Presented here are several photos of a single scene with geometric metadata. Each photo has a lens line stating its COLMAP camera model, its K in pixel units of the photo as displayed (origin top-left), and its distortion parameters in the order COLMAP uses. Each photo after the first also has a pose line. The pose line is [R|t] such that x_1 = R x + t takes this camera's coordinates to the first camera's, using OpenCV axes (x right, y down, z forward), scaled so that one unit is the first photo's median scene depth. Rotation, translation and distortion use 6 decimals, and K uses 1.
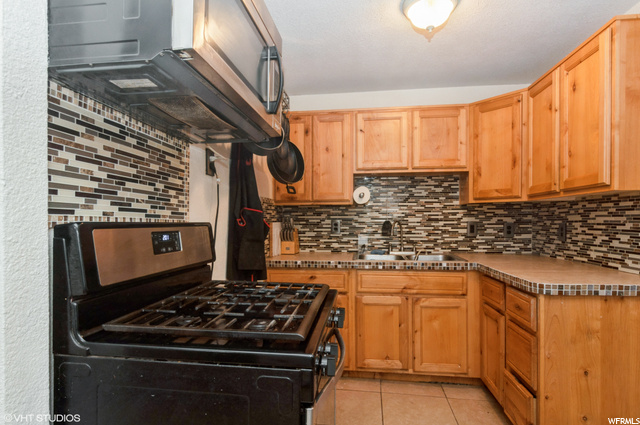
lens RADIAL K [[350.3, 0, 320.3], [0, 350.3, 218.6], [0, 0, 1]] dist [-0.002455, -0.000059]
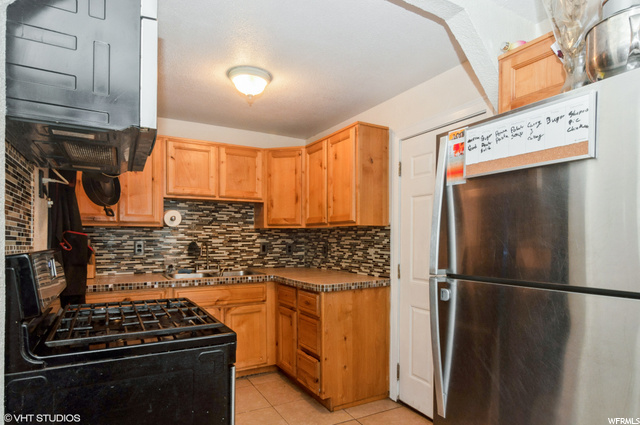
lens RADIAL K [[350.3, 0, 320.3], [0, 350.3, 218.6], [0, 0, 1]] dist [-0.002455, -0.000059]
pose [[0.802326, 0.036486, 0.595770, -0.181327], [-0.005916, 0.998567, -0.053186, -0.013621], [-0.596857, 0.039148, 0.801392, -0.142325]]
